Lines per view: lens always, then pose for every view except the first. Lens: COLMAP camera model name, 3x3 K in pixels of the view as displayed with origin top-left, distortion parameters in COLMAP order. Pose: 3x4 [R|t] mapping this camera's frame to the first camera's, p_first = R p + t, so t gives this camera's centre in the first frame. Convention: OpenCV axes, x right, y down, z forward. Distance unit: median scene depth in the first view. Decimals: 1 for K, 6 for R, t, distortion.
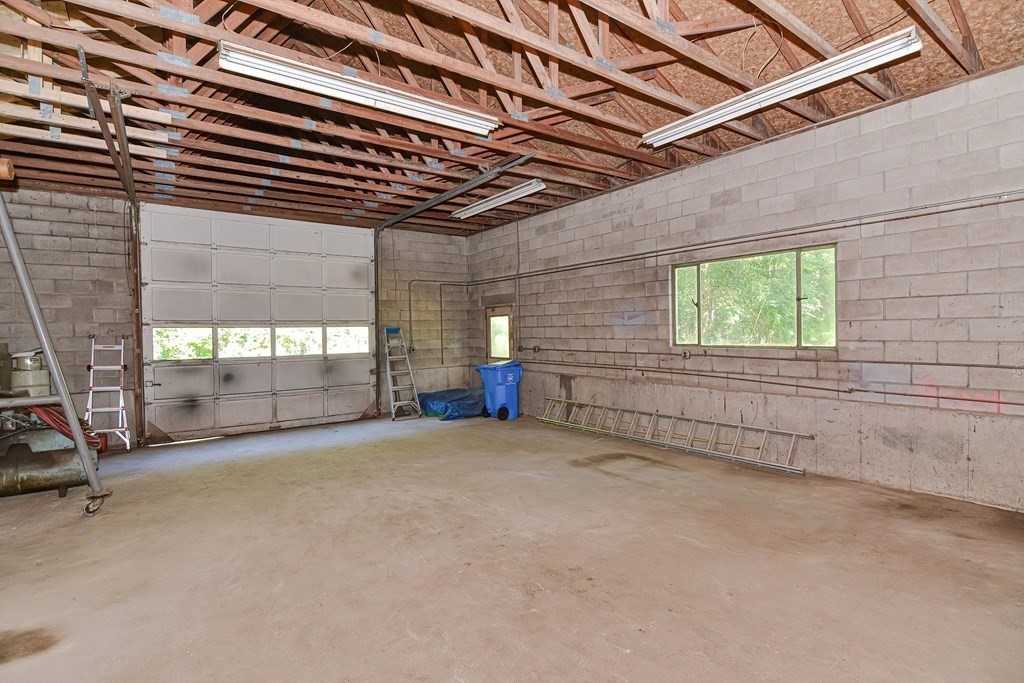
lens RADIAL K [[496.1, 0, 472.5], [0, 496.1, 346.6], [0, 0, 1]] dist [-0.001030, -0.001258]
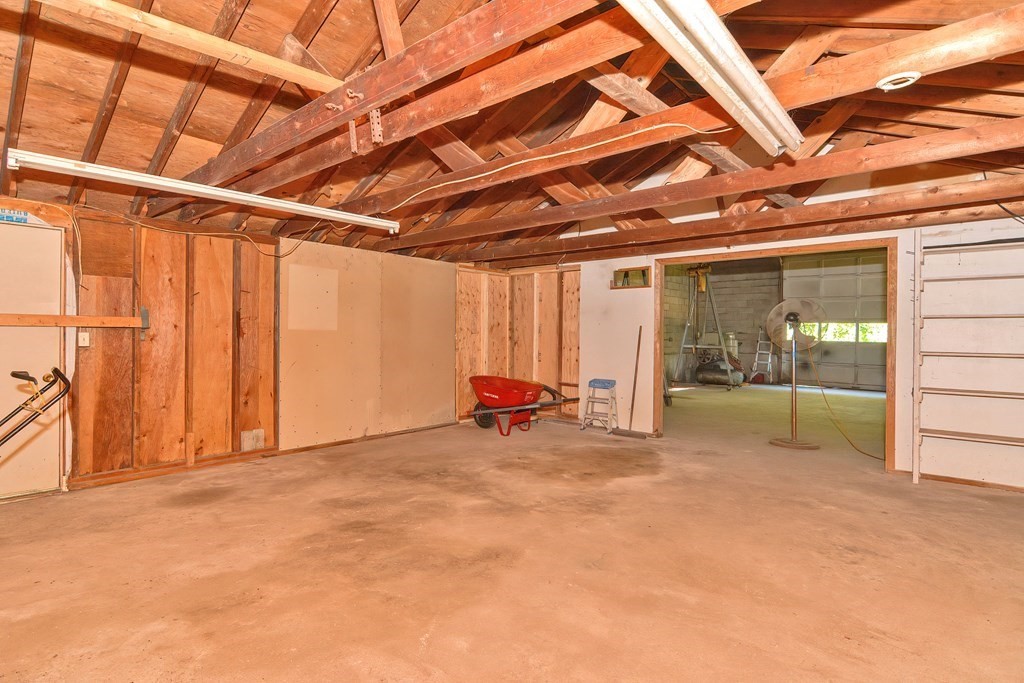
lens RADIAL K [[496.1, 0, 540.9], [0, 496.1, 332.6], [0, 0, 1]] dist [-0.001030, -0.001258]
pose [[0.296572, 0.022859, -0.954737, 1.173106], [-0.049582, 0.998734, 0.008511, 0.039855], [0.953723, 0.044814, 0.297330, -0.613863]]
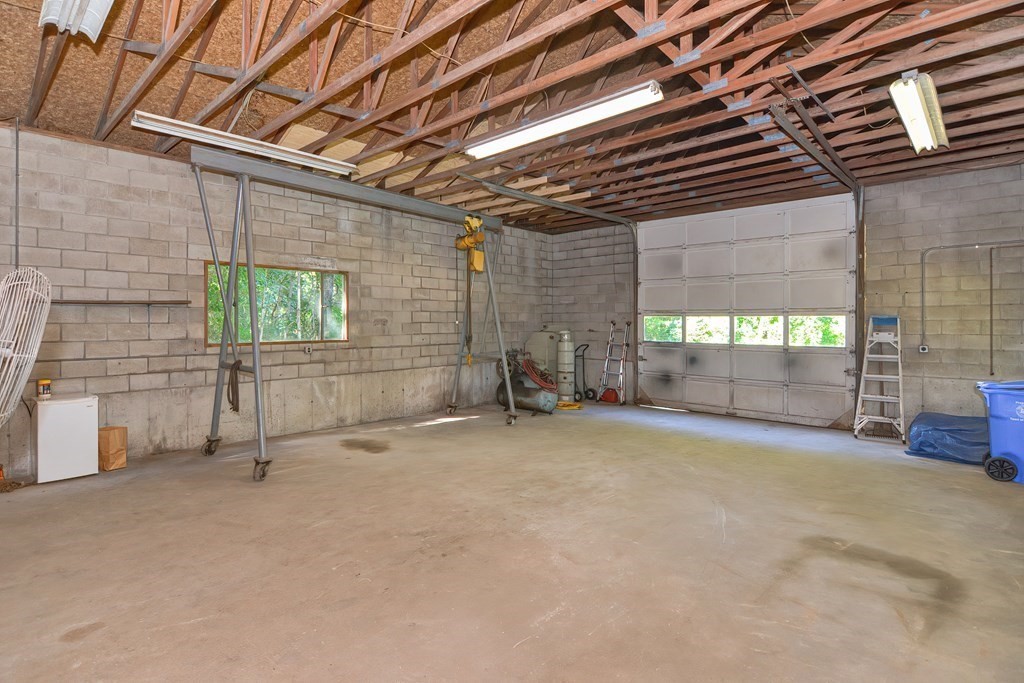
lens RADIAL K [[496.1, 0, 523.6], [0, 496.1, 328.1], [0, 0, 1]] dist [-0.001030, -0.001258]
pose [[0.236886, 0.029325, -0.971095, 0.727966], [-0.034566, 0.999166, 0.021741, -0.031060], [0.970922, 0.028417, 0.237702, 0.496705]]
